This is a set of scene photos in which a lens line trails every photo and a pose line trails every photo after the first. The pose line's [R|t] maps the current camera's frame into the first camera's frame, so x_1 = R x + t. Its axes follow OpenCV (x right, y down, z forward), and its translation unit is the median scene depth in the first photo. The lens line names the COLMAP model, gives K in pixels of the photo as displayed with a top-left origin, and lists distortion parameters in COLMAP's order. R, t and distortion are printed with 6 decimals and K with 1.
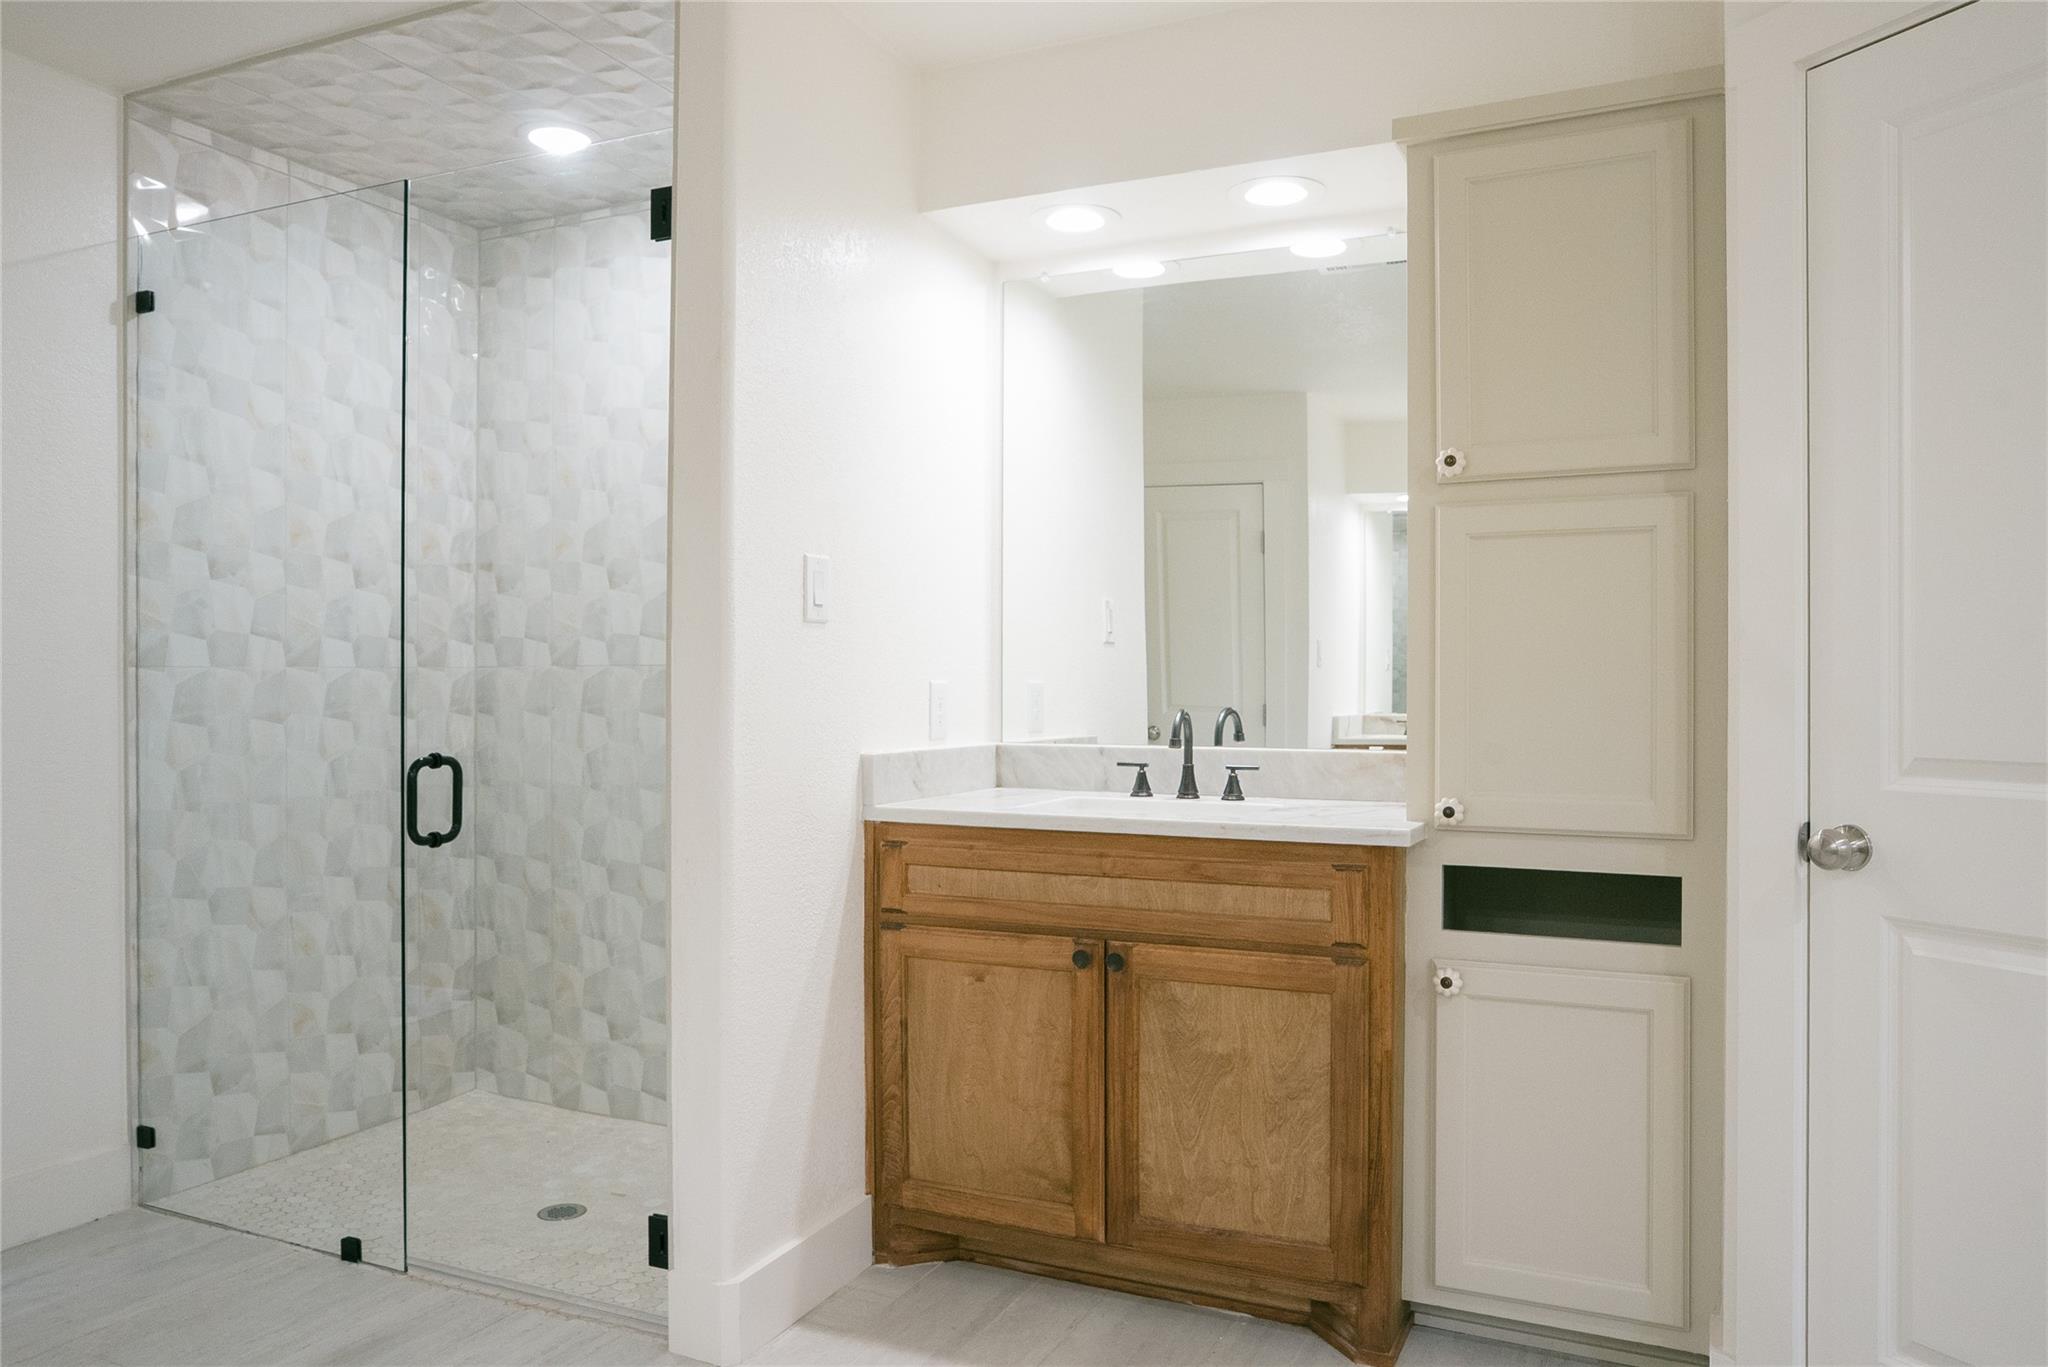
lens RADIAL K [[1462.1, 0, 1024.0], [0, 1462.1, 683.5], [0, 0, 1]] dist [-0.007048, 0.001793]
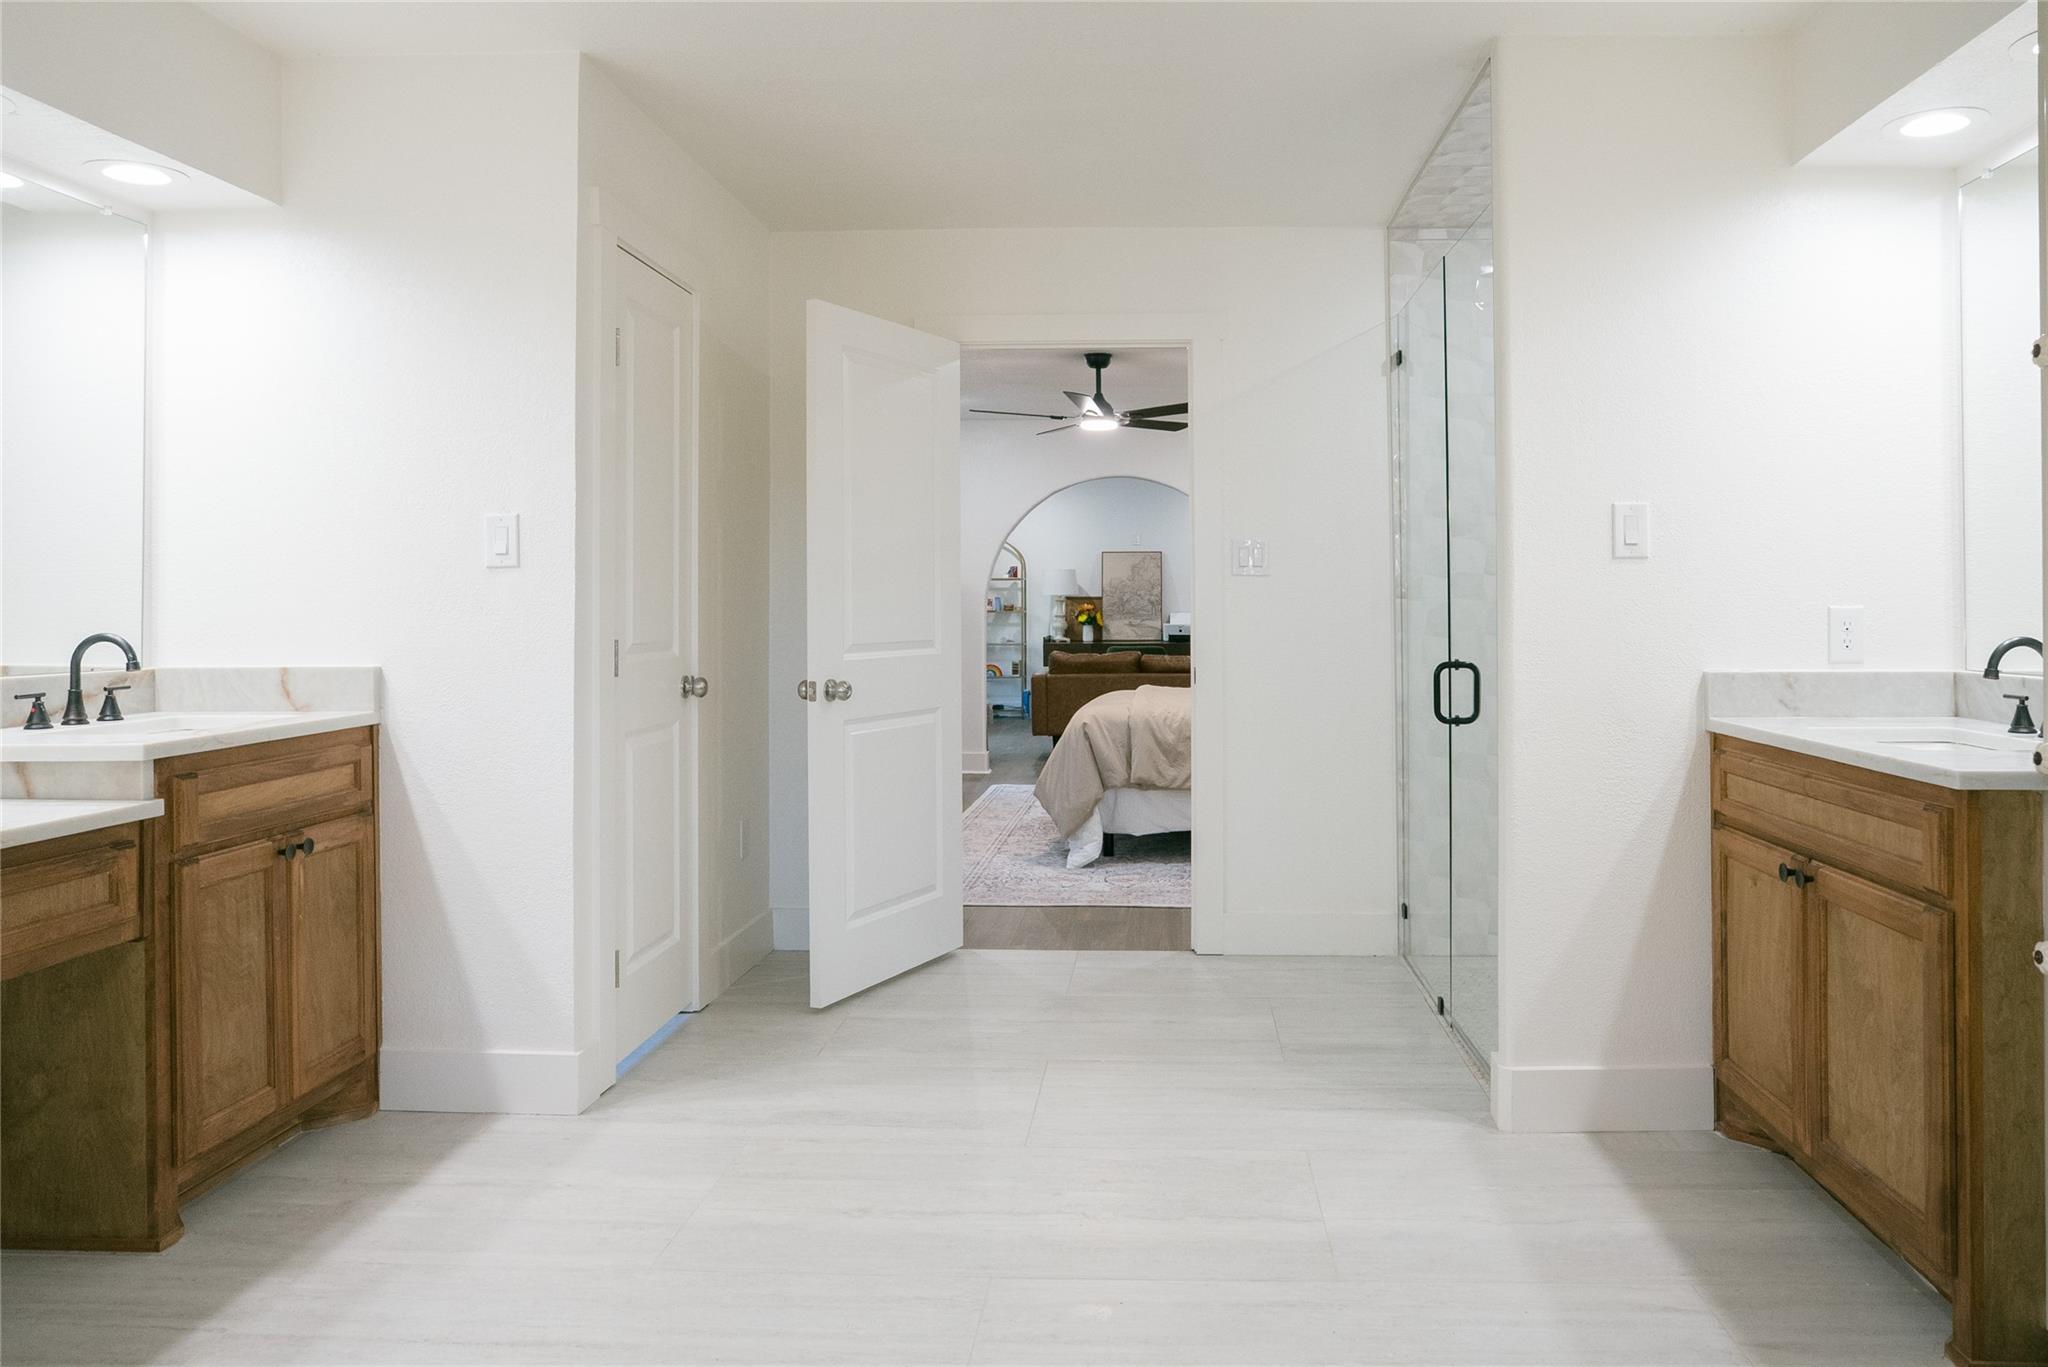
lens RADIAL K [[1452.9, 0, 1030.0], [0, 1452.9, 583.9], [0, 0, 1]] dist [-0.006123, -0.001107]
pose [[0.355868, -0.018440, -0.934354, 0.741769], [0.003888, 0.999826, -0.018252, -0.001045], [0.934528, 0.002862, 0.355878, 0.116554]]
